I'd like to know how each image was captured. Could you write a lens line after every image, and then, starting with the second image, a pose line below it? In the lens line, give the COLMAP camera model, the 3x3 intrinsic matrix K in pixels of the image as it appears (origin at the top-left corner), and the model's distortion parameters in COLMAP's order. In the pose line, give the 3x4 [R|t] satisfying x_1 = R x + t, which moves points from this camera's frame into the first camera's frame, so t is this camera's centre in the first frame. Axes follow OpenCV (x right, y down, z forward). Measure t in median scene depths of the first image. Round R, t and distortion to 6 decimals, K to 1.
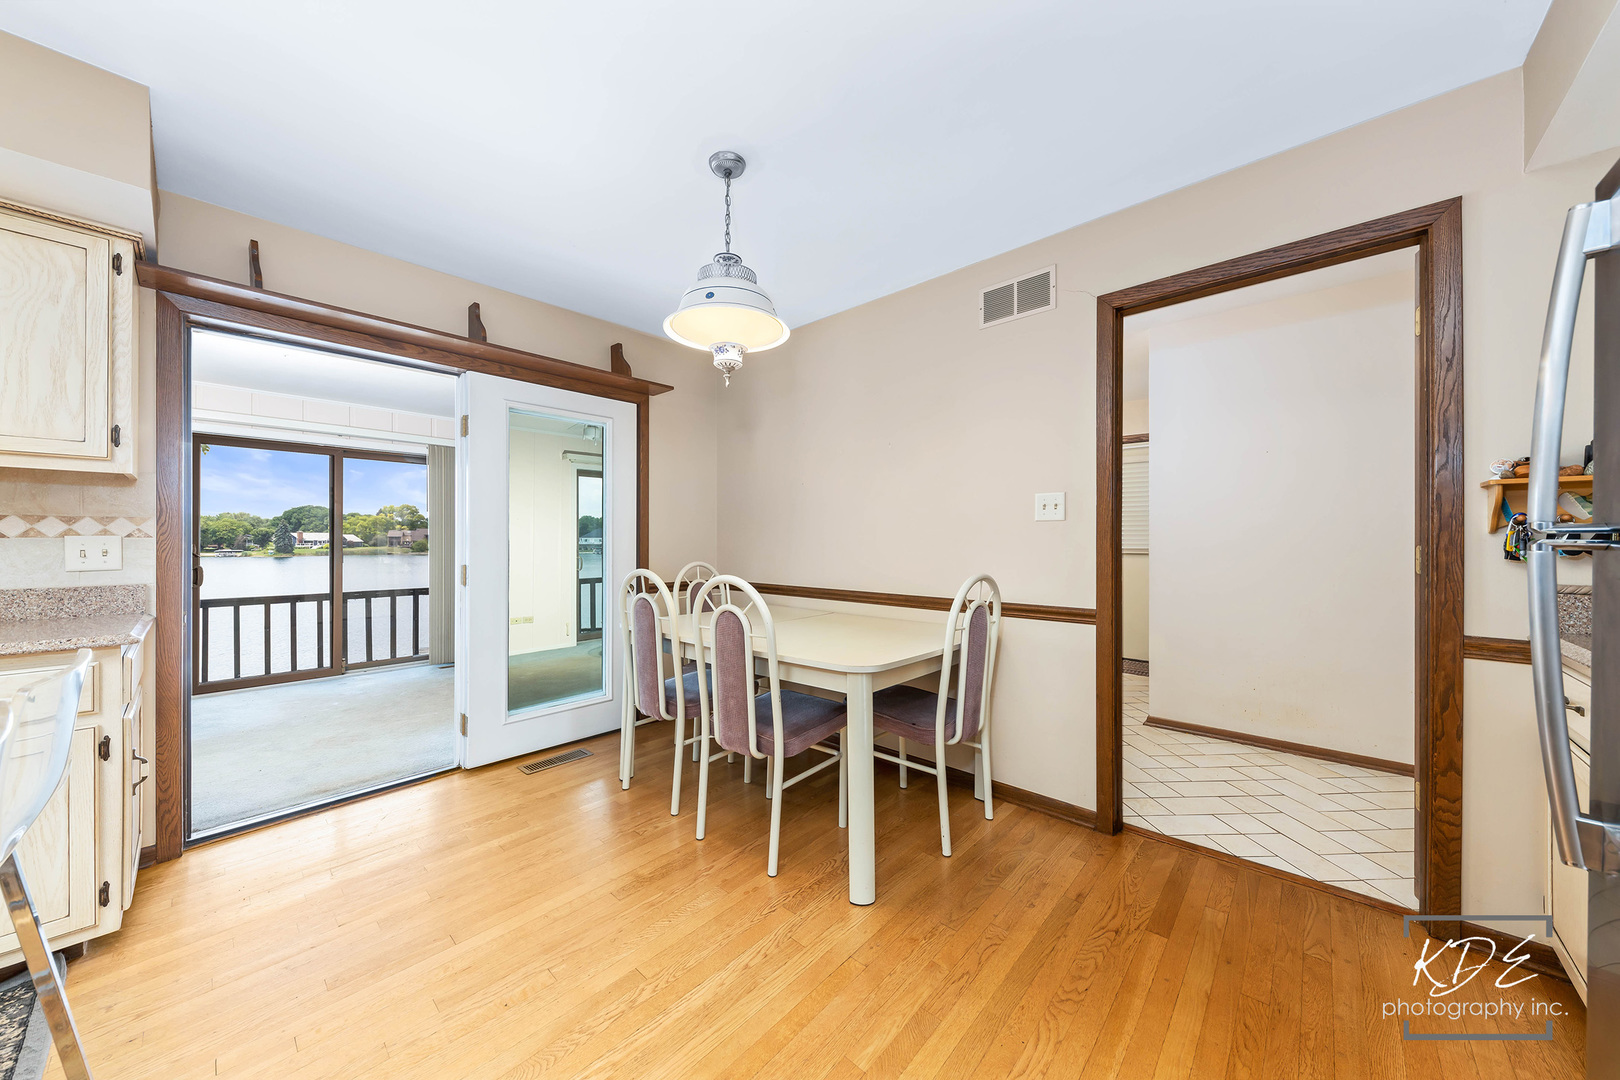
lens RADIAL K [[563.7, 0, 784.6], [0, 563.7, 540.1], [0, 0, 1]] dist [0.012500, -0.004001]
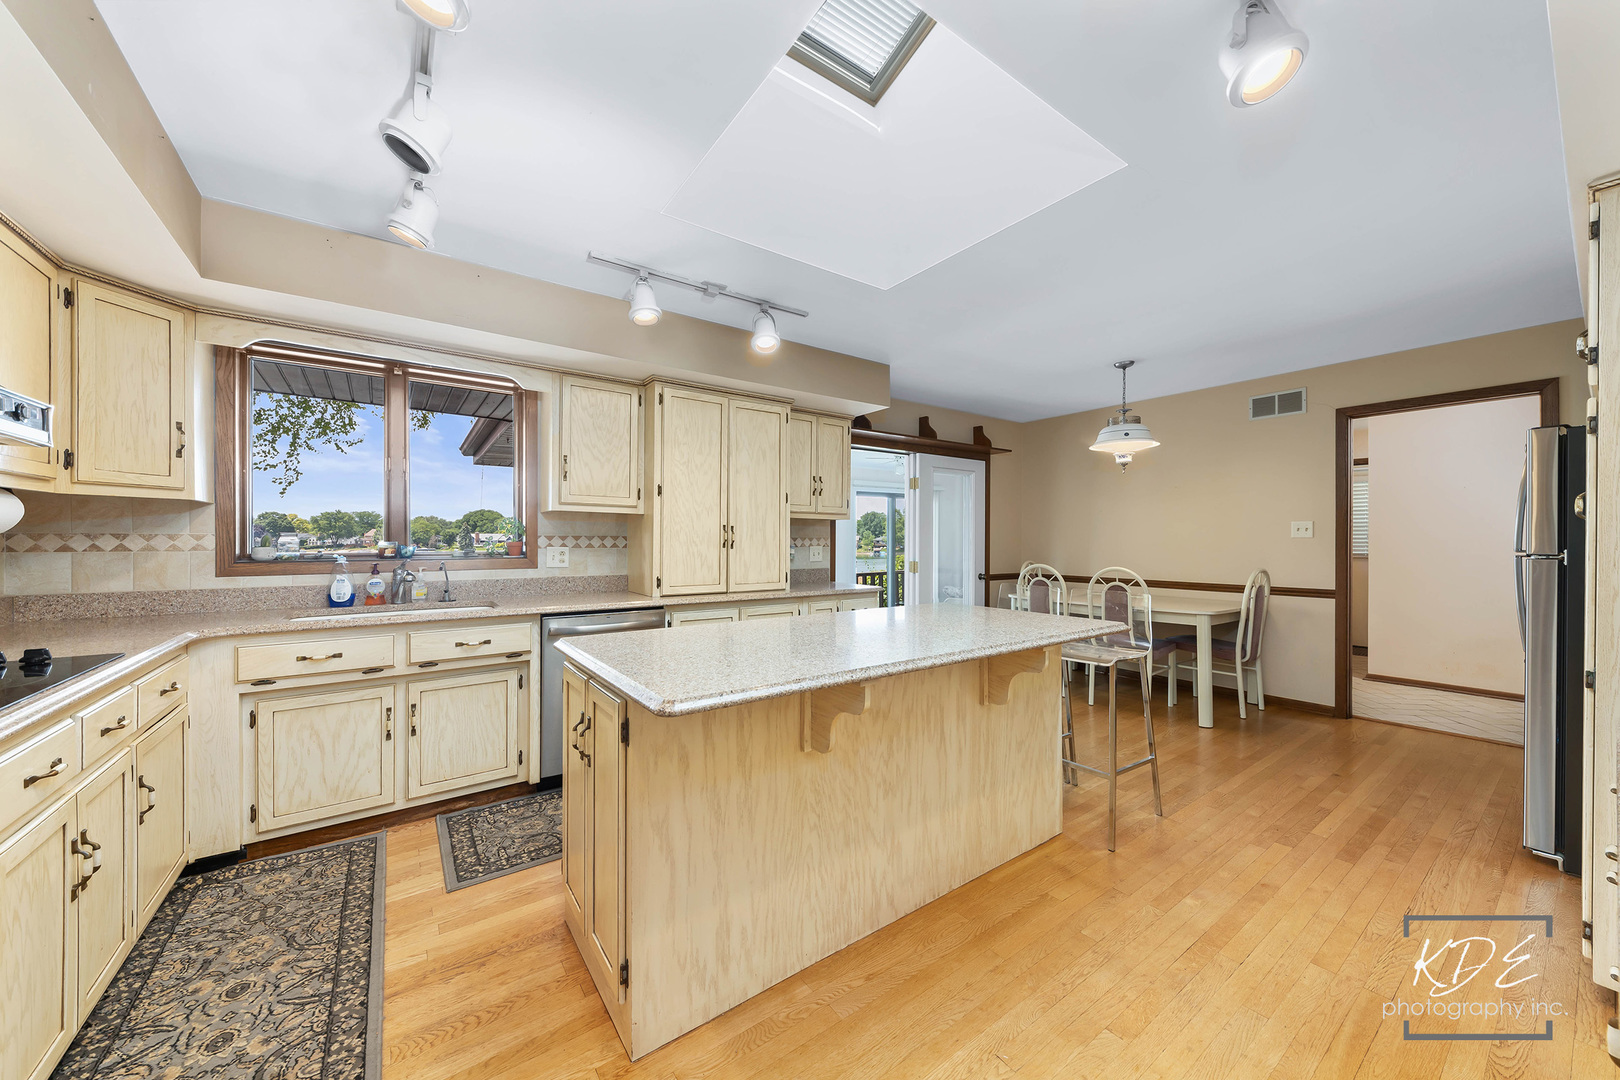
lens RADIAL K [[594.3, 0, 774.2], [0, 594.3, 540.9], [0, 0, 1]] dist [0.009662, -0.003923]
pose [[0.979284, 0.002853, -0.202469, -0.726525], [-0.002631, 0.999996, 0.001369, -0.025868], [0.202472, -0.000808, 0.979288, -1.086370]]
